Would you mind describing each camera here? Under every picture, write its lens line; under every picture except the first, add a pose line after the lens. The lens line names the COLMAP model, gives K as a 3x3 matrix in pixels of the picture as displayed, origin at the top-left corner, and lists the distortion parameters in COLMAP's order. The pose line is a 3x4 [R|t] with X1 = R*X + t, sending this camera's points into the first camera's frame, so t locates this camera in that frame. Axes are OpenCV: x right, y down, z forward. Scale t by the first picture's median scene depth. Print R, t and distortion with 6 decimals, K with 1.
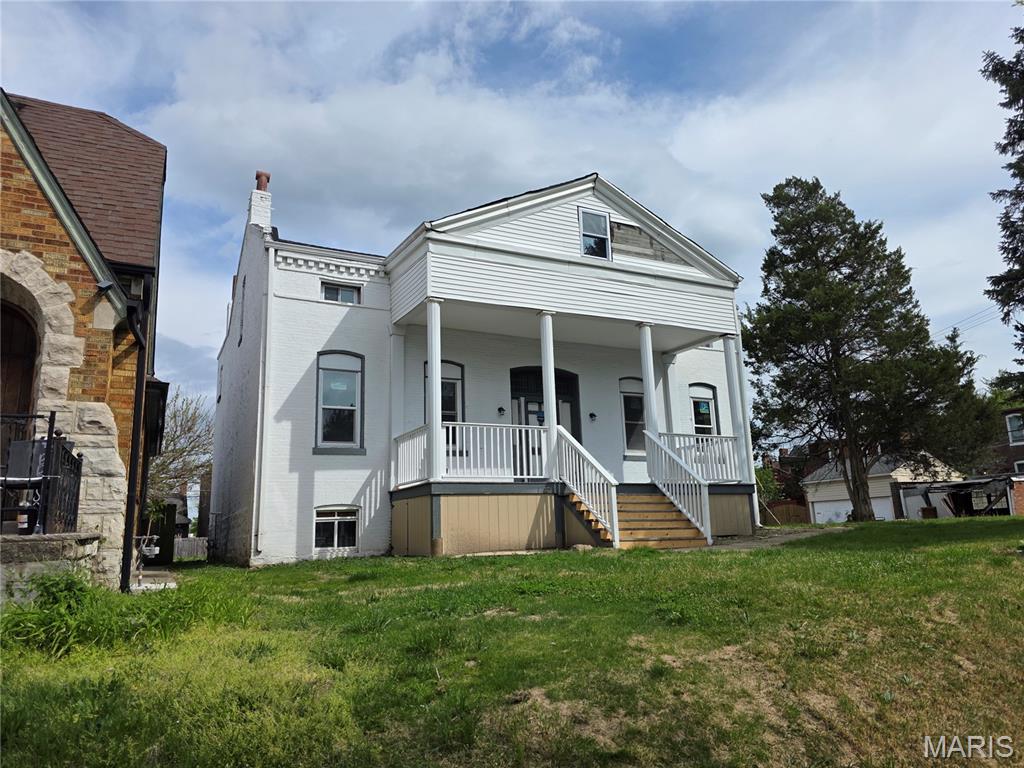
lens RADIAL K [[662.9, 0, 512.0], [0, 662.9, 384.0], [0, 0, 1]] dist [0.123675, -0.138882]
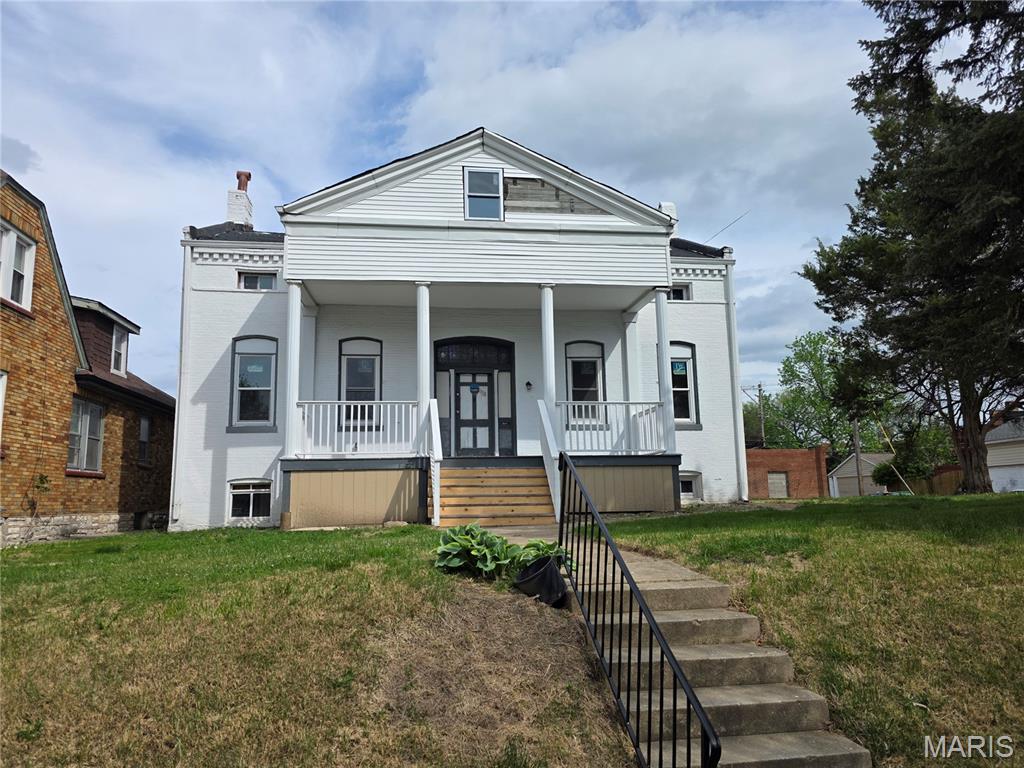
lens RADIAL K [[662.9, 0, 512.0], [0, 662.9, 384.0], [0, 0, 1]] dist [0.123675, -0.138882]
pose [[0.945669, -0.040623, -0.322585, 0.473163], [0.058580, 0.997215, 0.046150, 0.001973], [0.319812, -0.062539, 0.945415, 0.107451]]
